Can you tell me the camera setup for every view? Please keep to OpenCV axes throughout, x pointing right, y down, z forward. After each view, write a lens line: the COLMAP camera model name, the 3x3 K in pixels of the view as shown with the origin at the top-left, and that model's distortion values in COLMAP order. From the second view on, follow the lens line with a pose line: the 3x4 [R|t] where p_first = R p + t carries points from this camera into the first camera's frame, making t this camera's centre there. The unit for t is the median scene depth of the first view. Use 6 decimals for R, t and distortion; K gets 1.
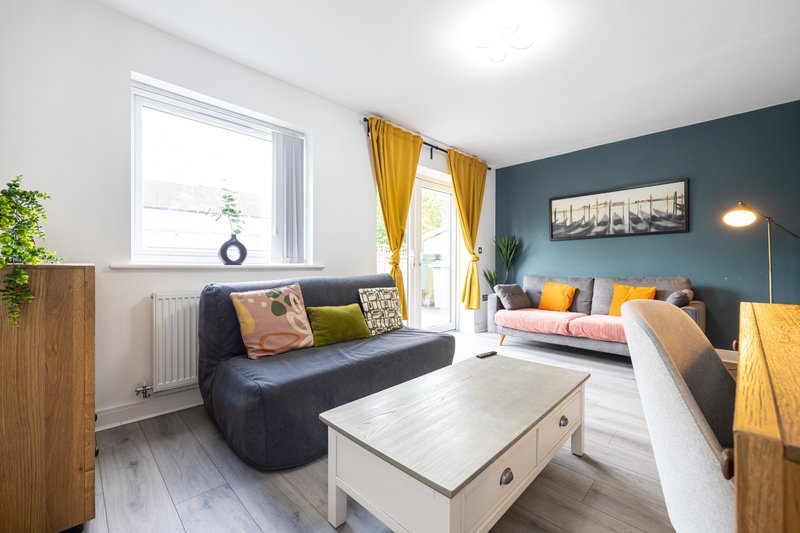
lens RADIAL K [[326.6, 0, 398.1], [0, 326.6, 265.9], [0, 0, 1]] dist [0.001141, 0.000062]
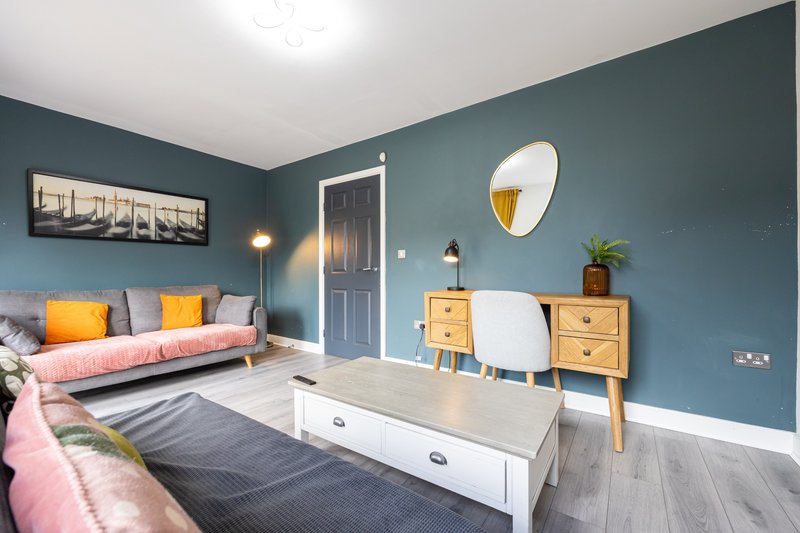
lens RADIAL K [[326.6, 0, 396.7], [0, 326.6, 269.5], [0, 0, 1]] dist [0.001141, 0.000062]
pose [[-0.176321, 0.010292, 0.984279, -0.330064], [0.000273, 0.999946, -0.010407, -0.006026], [-0.984333, -0.001566, -0.176314, 0.484323]]
